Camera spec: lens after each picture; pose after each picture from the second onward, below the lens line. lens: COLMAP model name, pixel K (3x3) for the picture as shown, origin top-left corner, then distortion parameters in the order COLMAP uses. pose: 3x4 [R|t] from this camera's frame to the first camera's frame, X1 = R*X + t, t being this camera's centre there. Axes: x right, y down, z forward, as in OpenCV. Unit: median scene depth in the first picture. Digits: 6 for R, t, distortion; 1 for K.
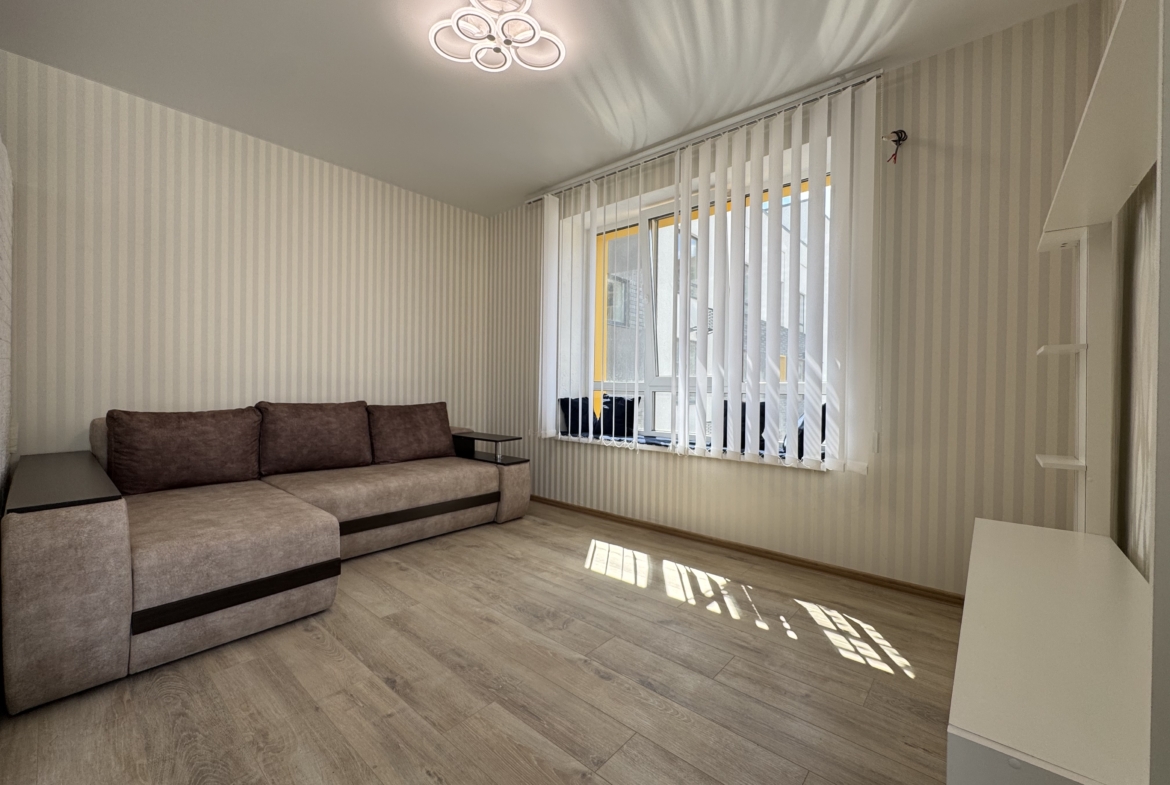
lens RADIAL K [[461.1, 0, 585.3], [0, 461.1, 390.9], [0, 0, 1]] dist [0.000330, -0.000080]
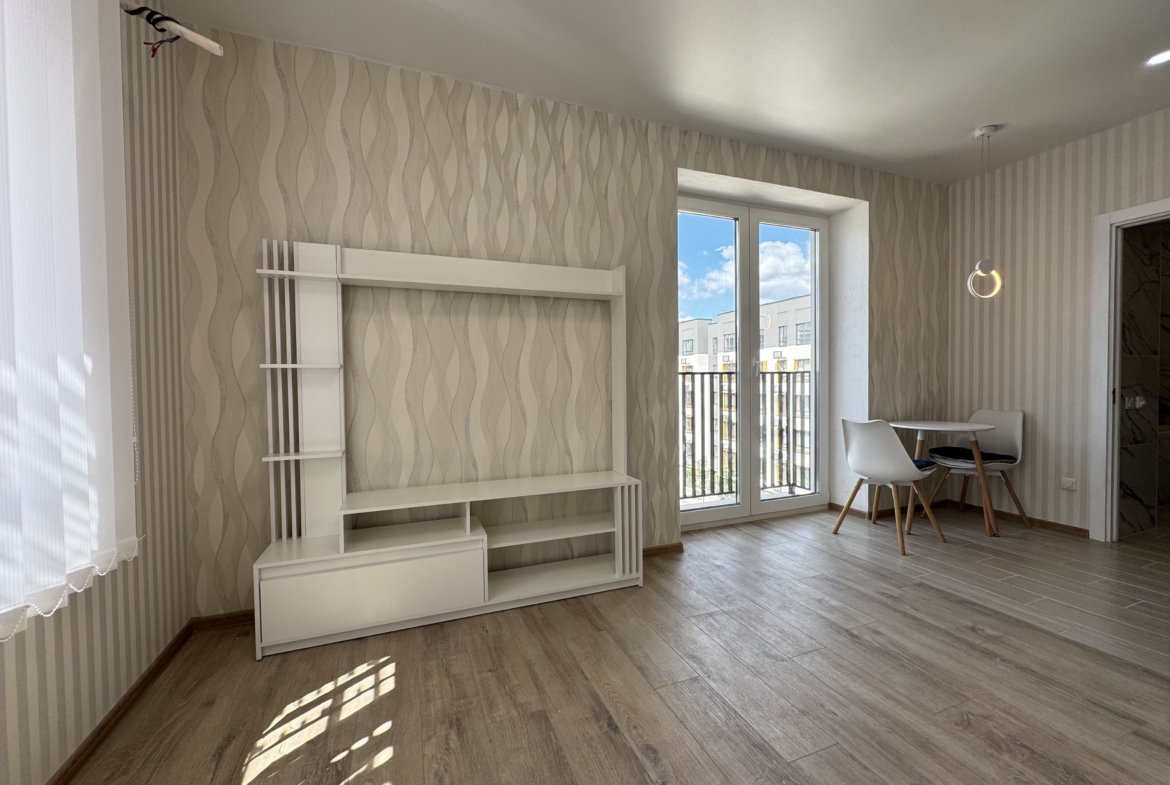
lens RADIAL K [[461.1, 0, 584.7], [0, 461.1, 393.7], [0, 0, 1]] dist [0.000330, -0.000080]
pose [[-0.889155, -0.015991, 0.457327, -0.194828], [-0.000752, 0.999439, 0.033484, -0.052423], [-0.457606, 0.029429, -0.888668, 1.547261]]
